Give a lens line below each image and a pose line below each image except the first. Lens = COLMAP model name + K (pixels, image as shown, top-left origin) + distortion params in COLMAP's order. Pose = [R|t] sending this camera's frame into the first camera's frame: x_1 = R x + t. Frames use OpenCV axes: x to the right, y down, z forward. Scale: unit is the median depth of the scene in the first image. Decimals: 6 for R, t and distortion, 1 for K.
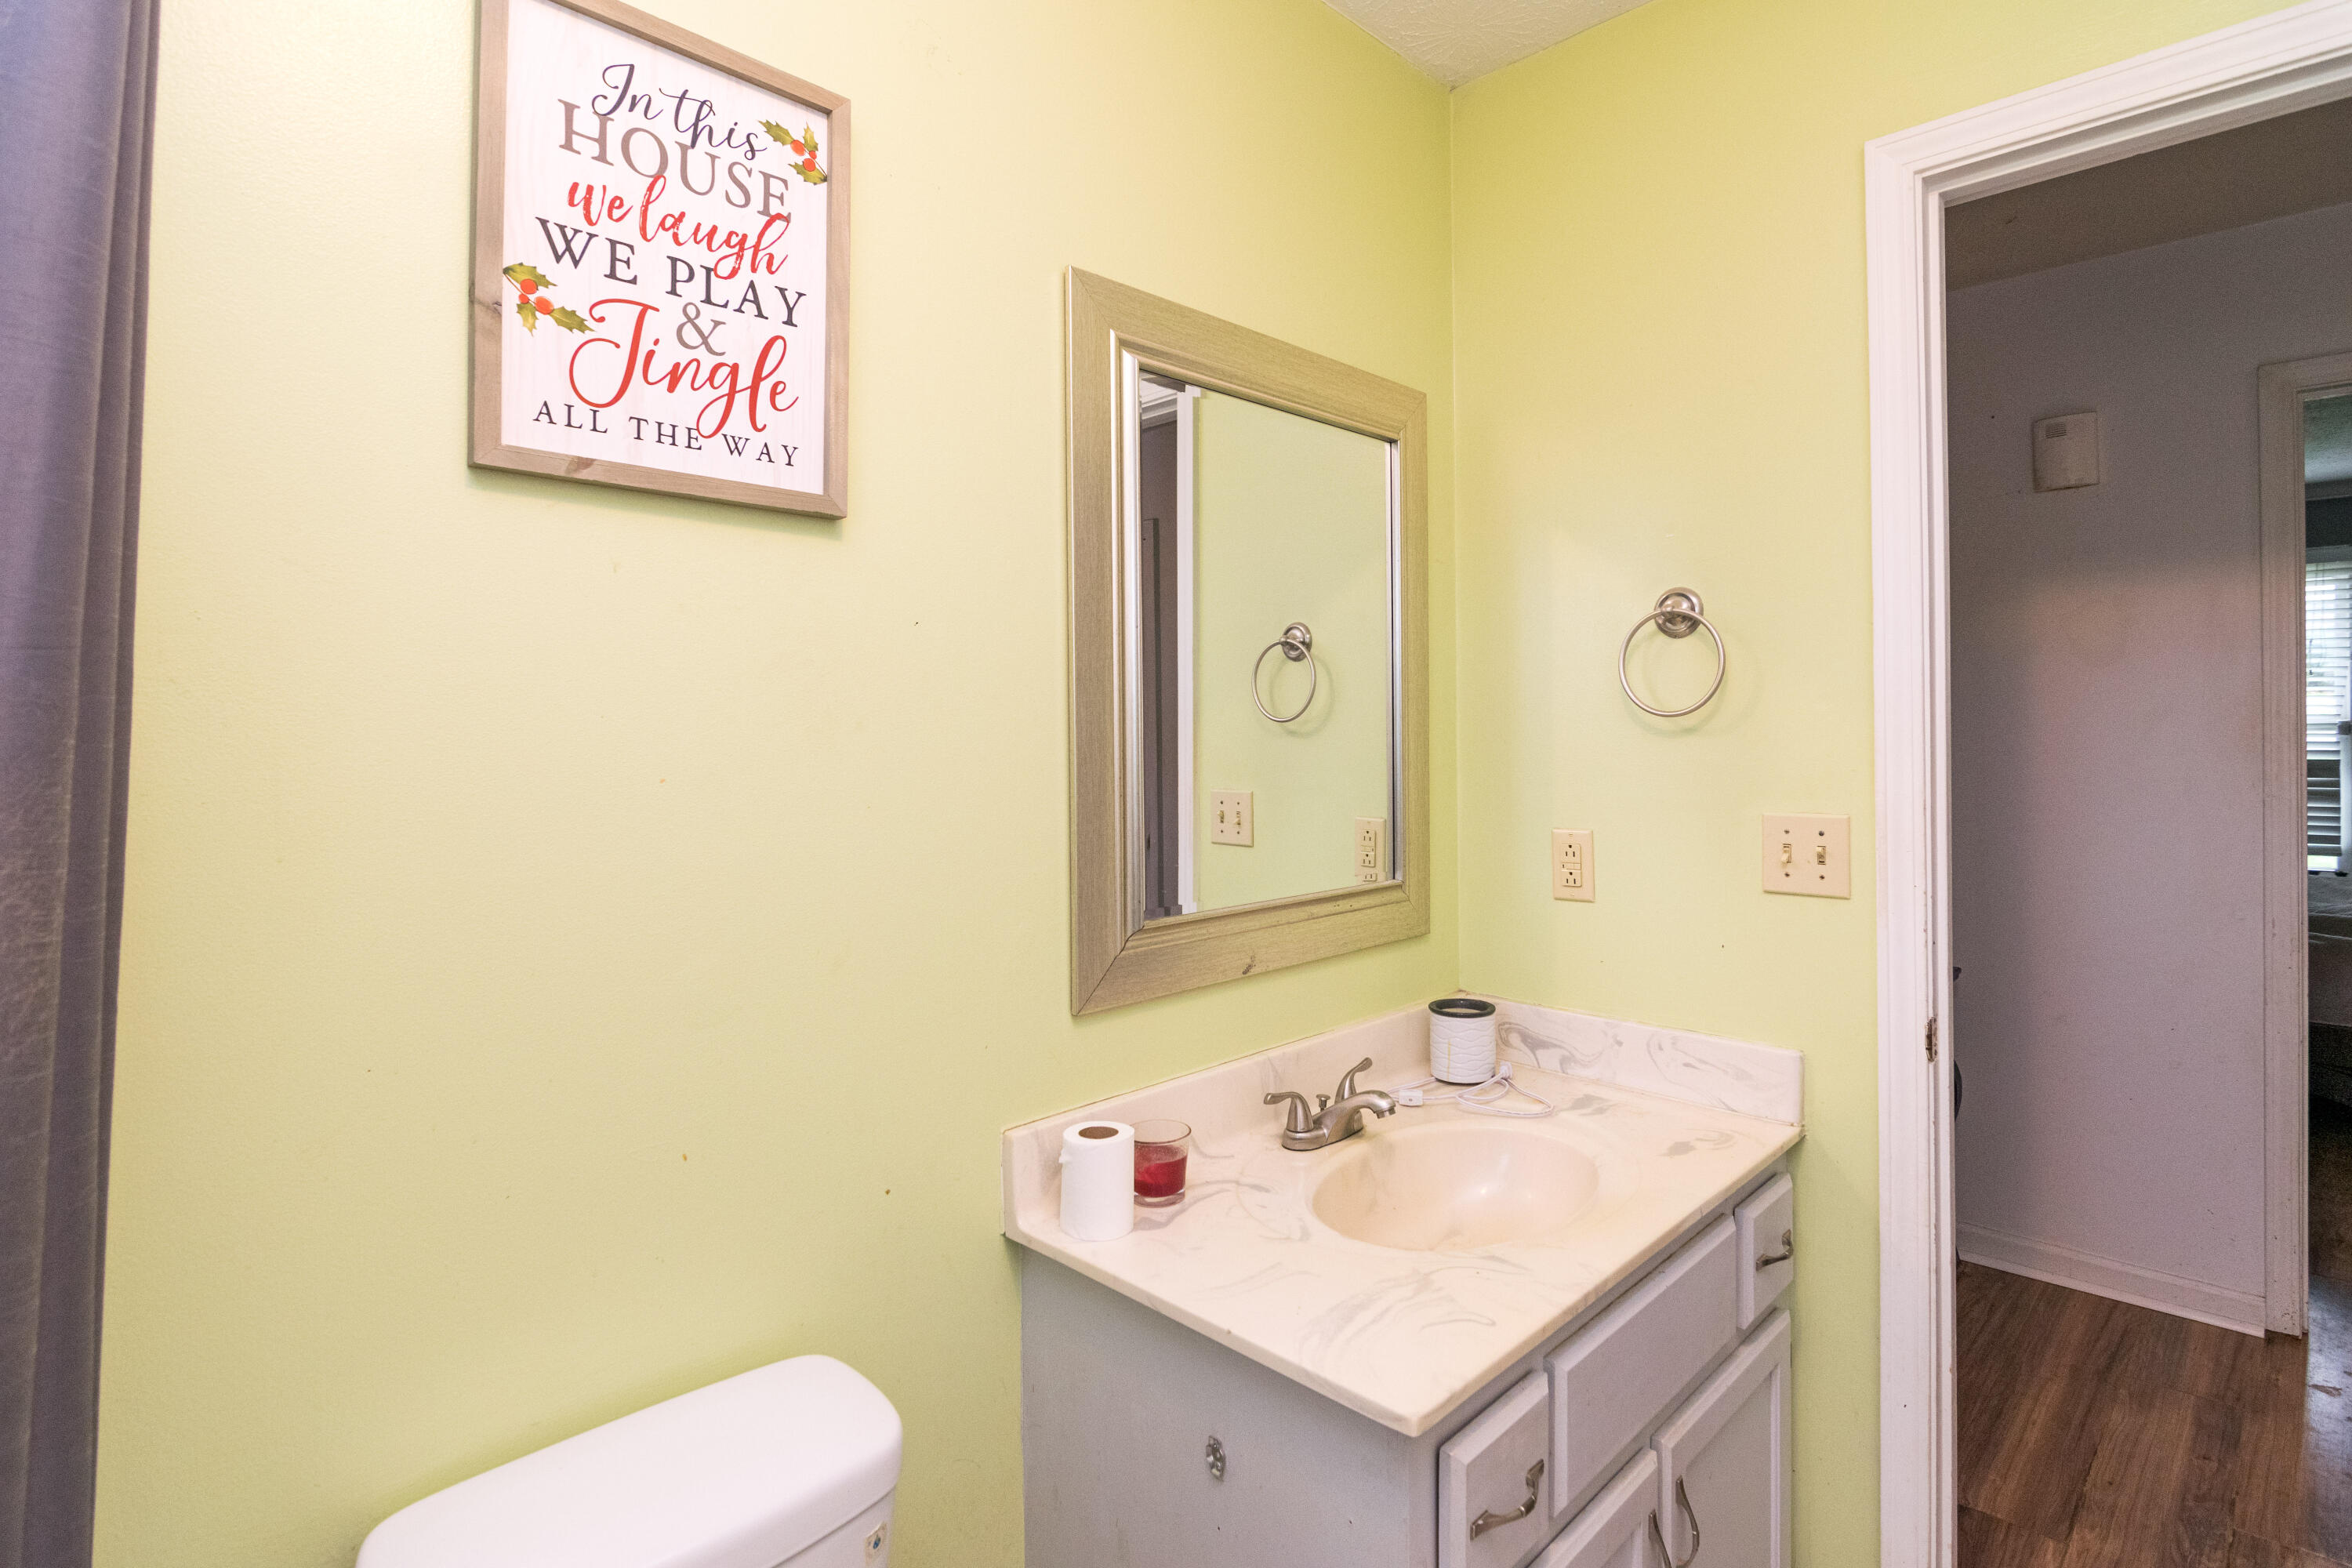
lens RADIAL K [[1171.1, 0, 1212.5], [0, 1171.1, 708.0], [0, 0, 1]] dist [-0.006856, -0.004891]
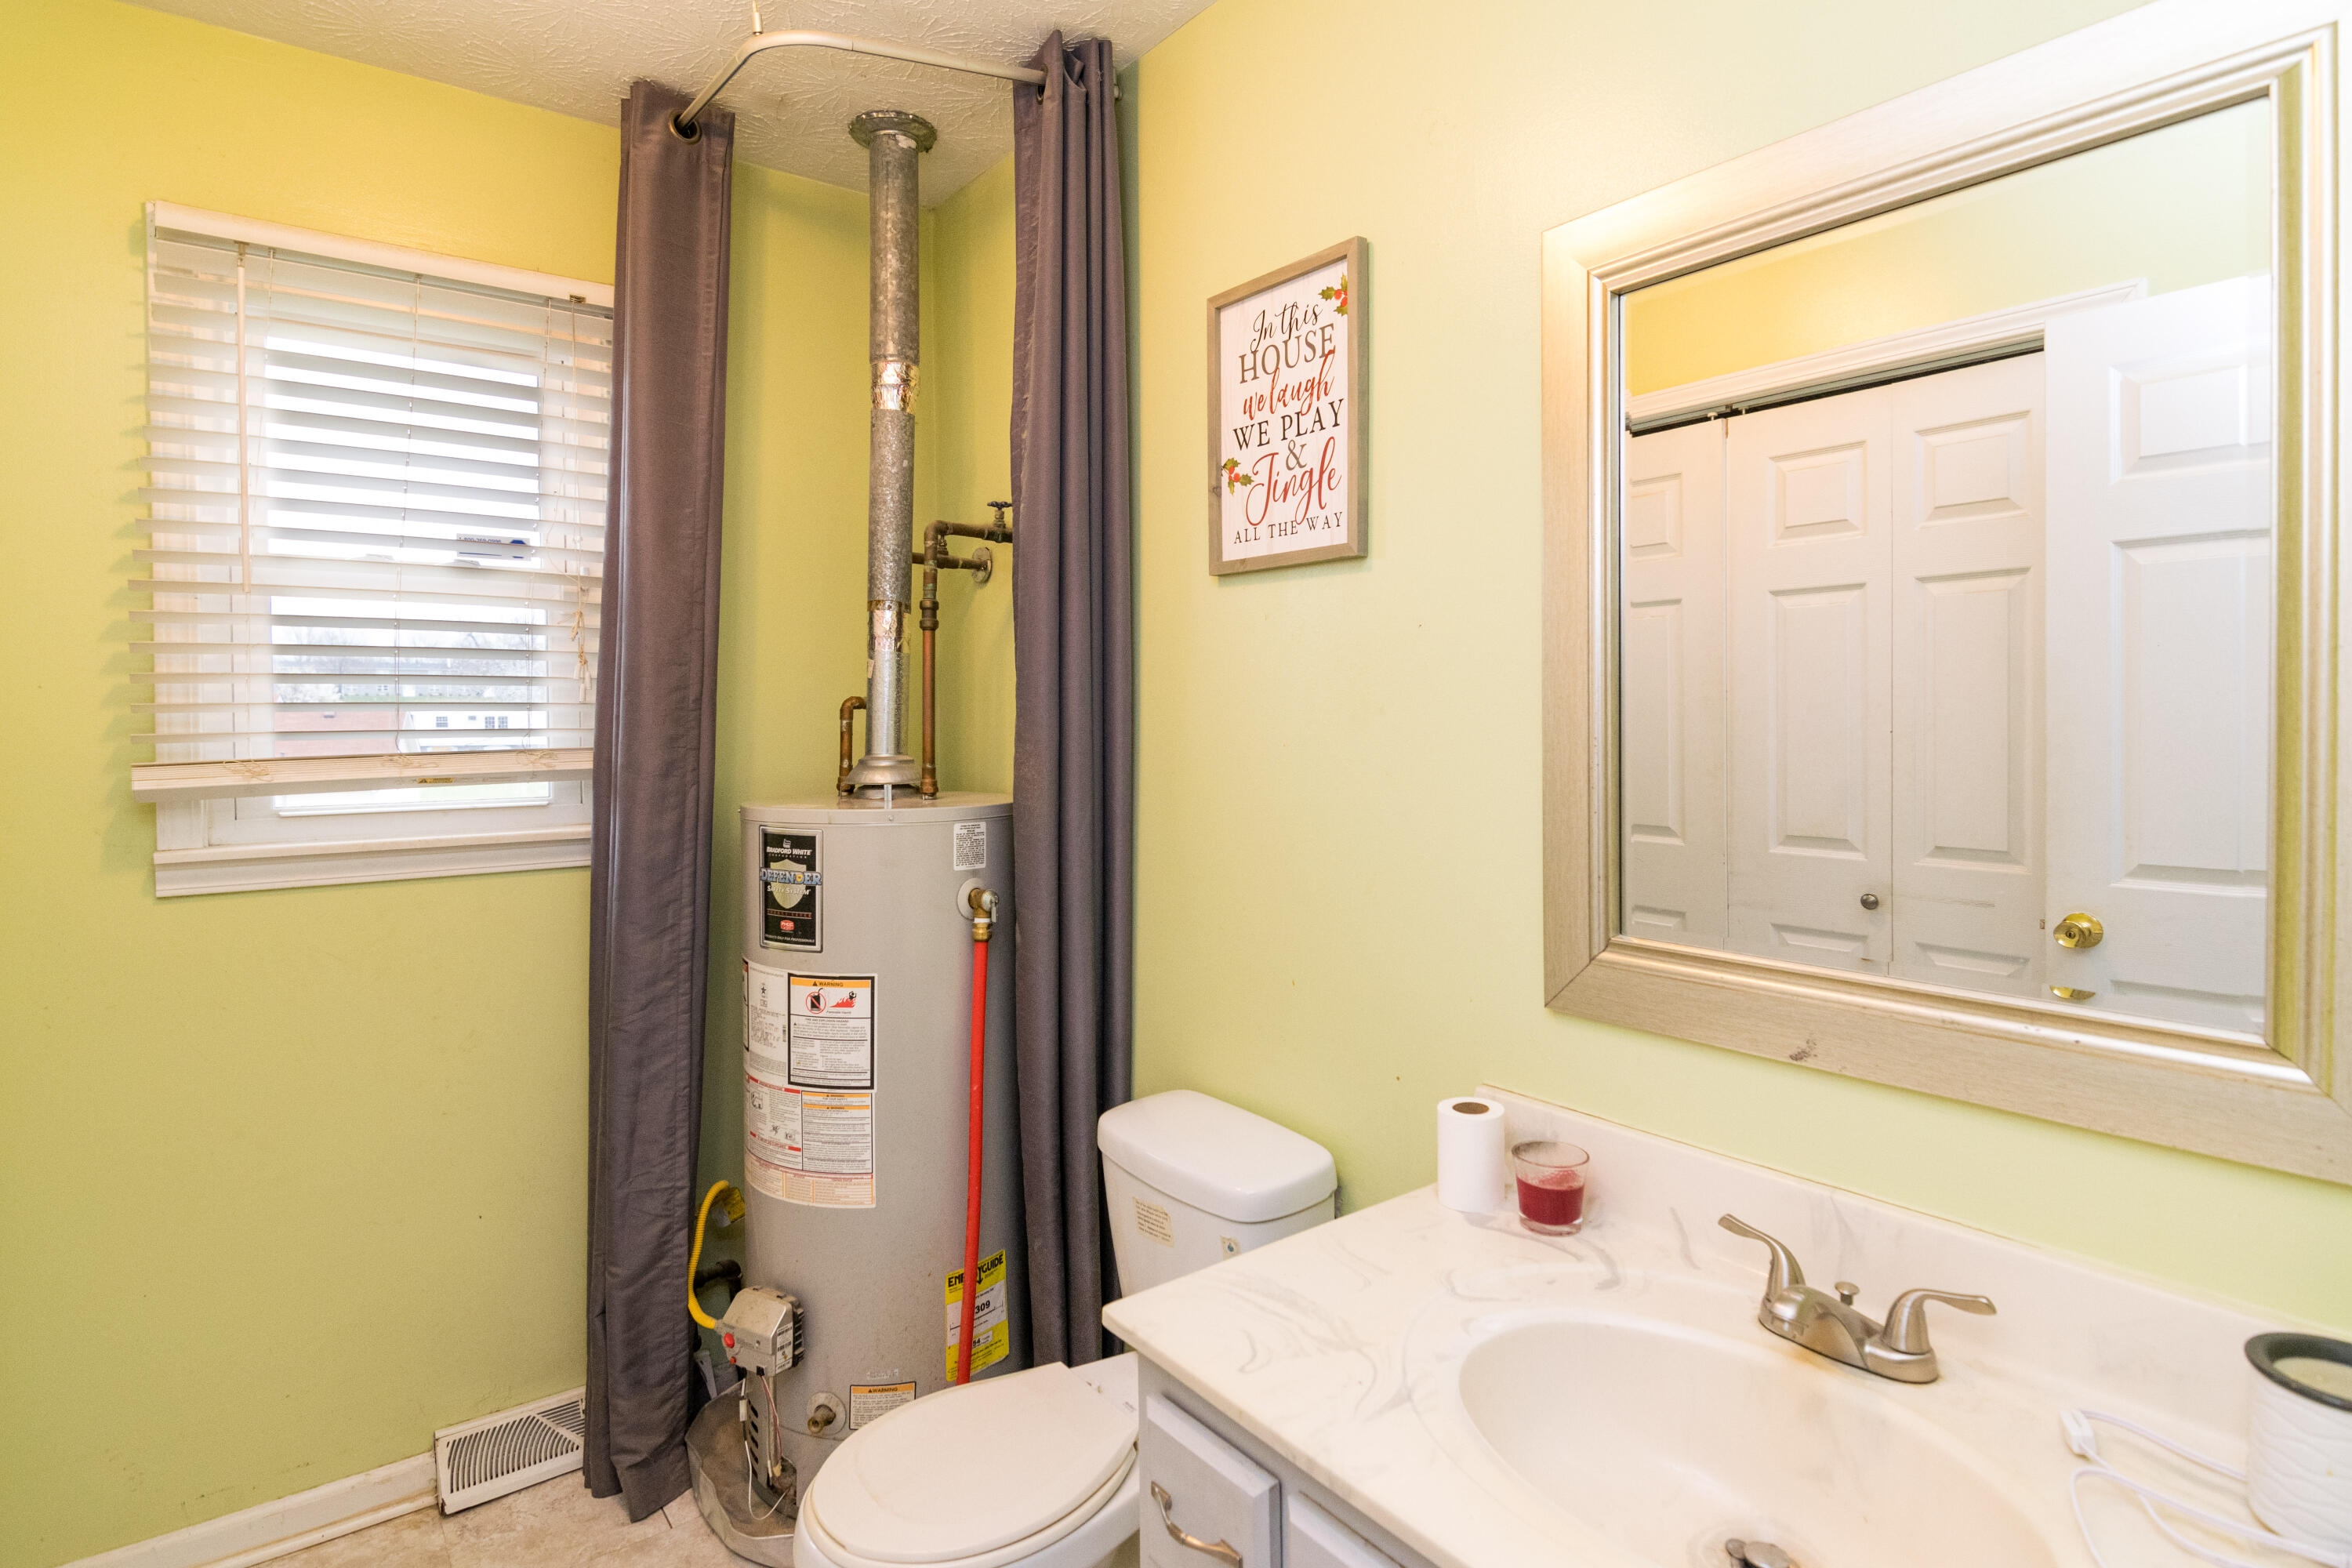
lens RADIAL K [[1171.1, 0, 1198.9], [0, 1171.1, 716.9], [0, 0, 1]] dist [-0.006856, -0.004891]
pose [[-0.129446, 0.012325, -0.991510, 1.114815], [0.028092, 0.999567, 0.008758, 0.004354], [0.991188, -0.026720, -0.129736, 1.066121]]
